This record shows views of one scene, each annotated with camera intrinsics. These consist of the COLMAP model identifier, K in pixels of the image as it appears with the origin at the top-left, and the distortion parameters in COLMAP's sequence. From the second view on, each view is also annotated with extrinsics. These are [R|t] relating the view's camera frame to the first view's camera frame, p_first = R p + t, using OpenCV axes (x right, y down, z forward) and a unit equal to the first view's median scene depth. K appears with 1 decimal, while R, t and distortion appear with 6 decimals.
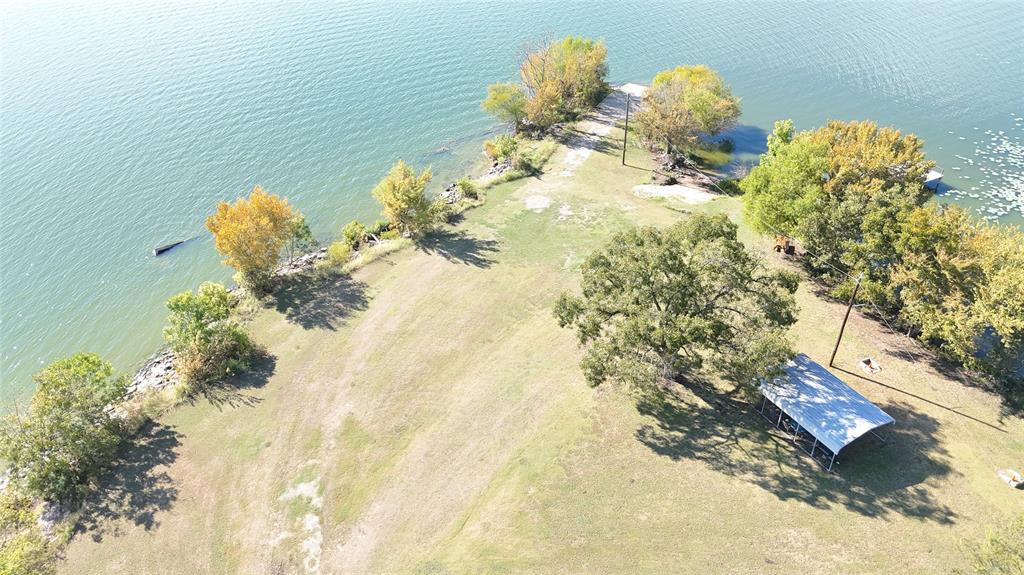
lens RADIAL K [[756.7, 0, 514.2], [0, 756.7, 290.4], [0, 0, 1]] dist [0.069496, -0.068614]
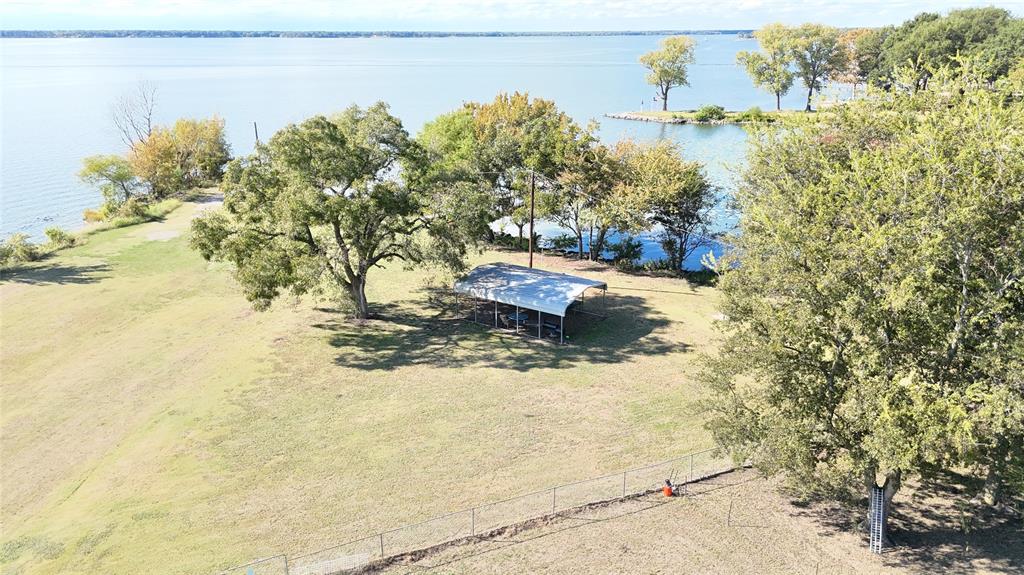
lens RADIAL K [[756.7, 0, 526.4], [0, 756.7, 286.2], [0, 0, 1]] dist [0.069496, -0.068614]
pose [[0.882256, -0.150444, 0.446083, 0.001307], [0.269687, 0.938185, -0.216975, 0.340286], [-0.385866, 0.311730, 0.868292, 0.239513]]
